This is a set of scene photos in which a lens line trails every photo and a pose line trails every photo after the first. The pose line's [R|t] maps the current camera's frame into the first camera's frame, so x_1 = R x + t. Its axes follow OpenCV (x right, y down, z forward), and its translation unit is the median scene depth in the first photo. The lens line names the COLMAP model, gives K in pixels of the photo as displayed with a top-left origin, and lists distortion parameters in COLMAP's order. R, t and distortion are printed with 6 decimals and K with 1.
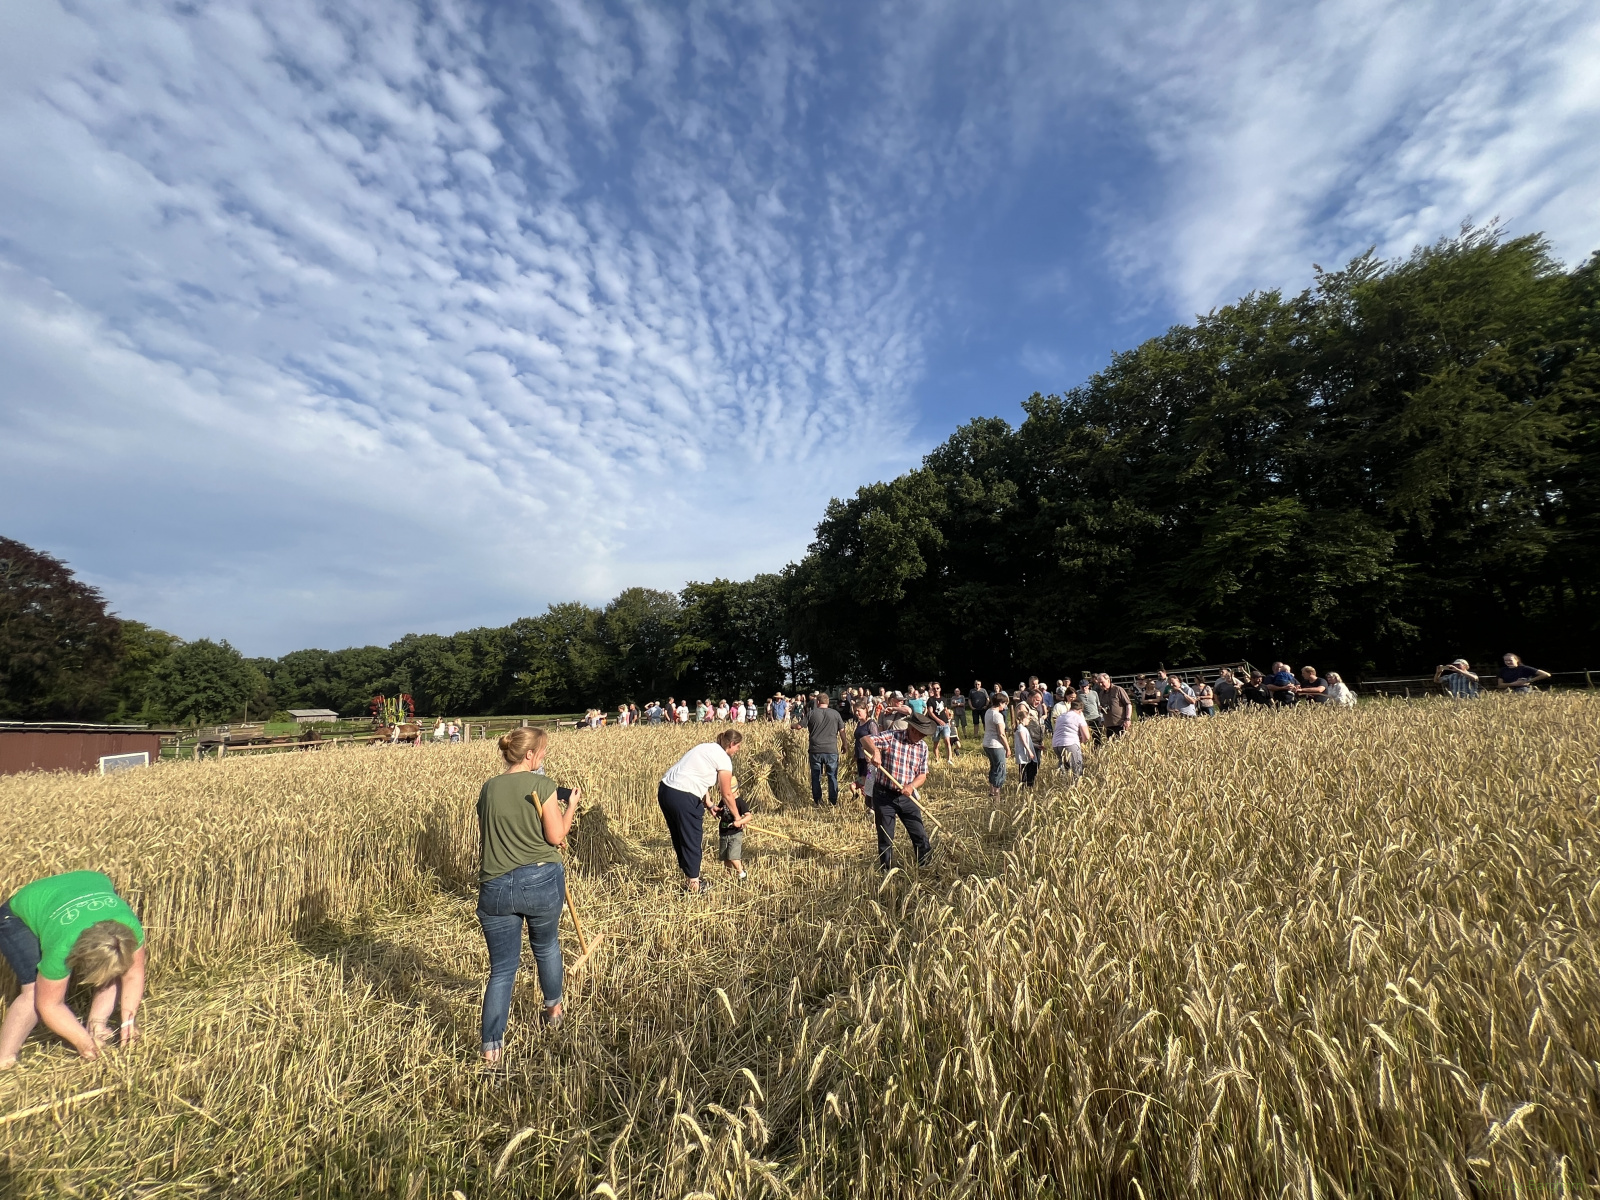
lens RADIAL K [[646.3, 0, 798.4], [0, 646.3, 613.6], [0, 0, 1]] dist [-0.002555, -0.000253]
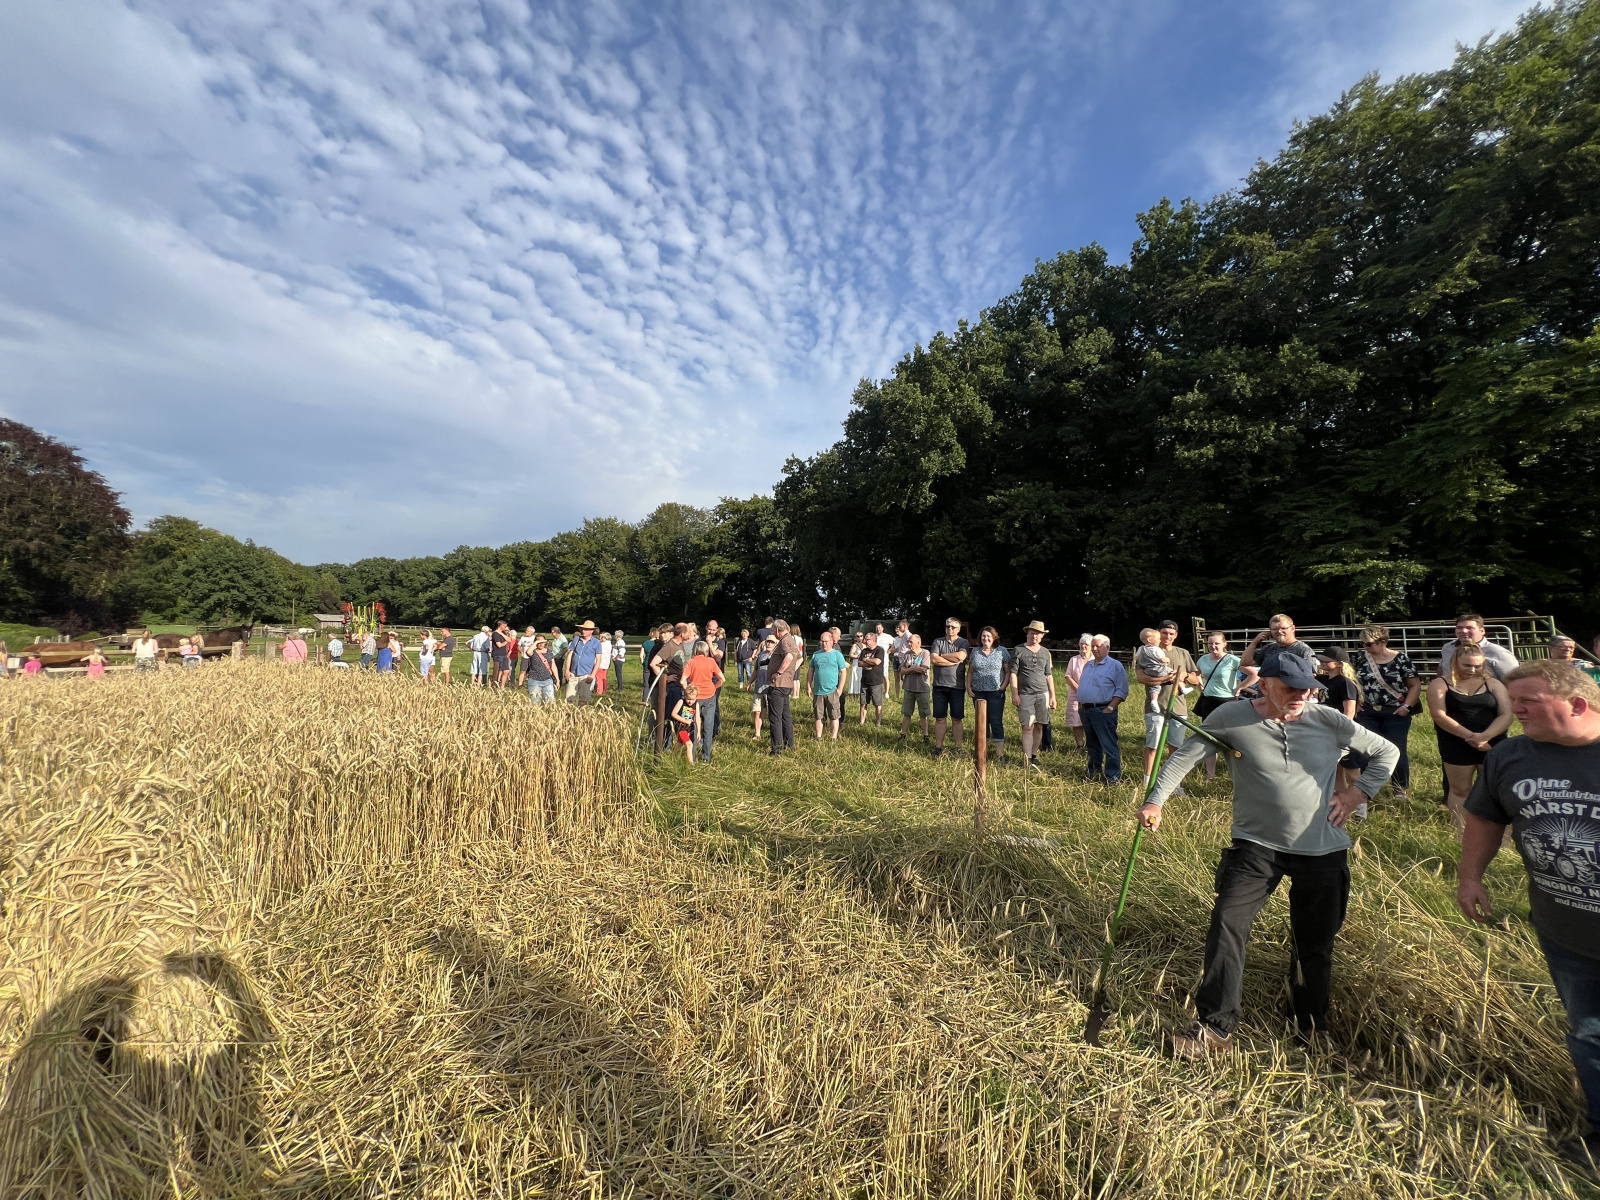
lens RADIAL K [[628.7, 0, 797.6], [0, 628.7, 630.3], [0, 0, 1]] dist [-0.003423, 0.000669]
pose [[0.990040, 0.058940, -0.127854, 0.042762], [-0.041761, 0.990221, 0.133113, 0.010564], [0.134449, -0.126448, 0.982820, 0.103635]]
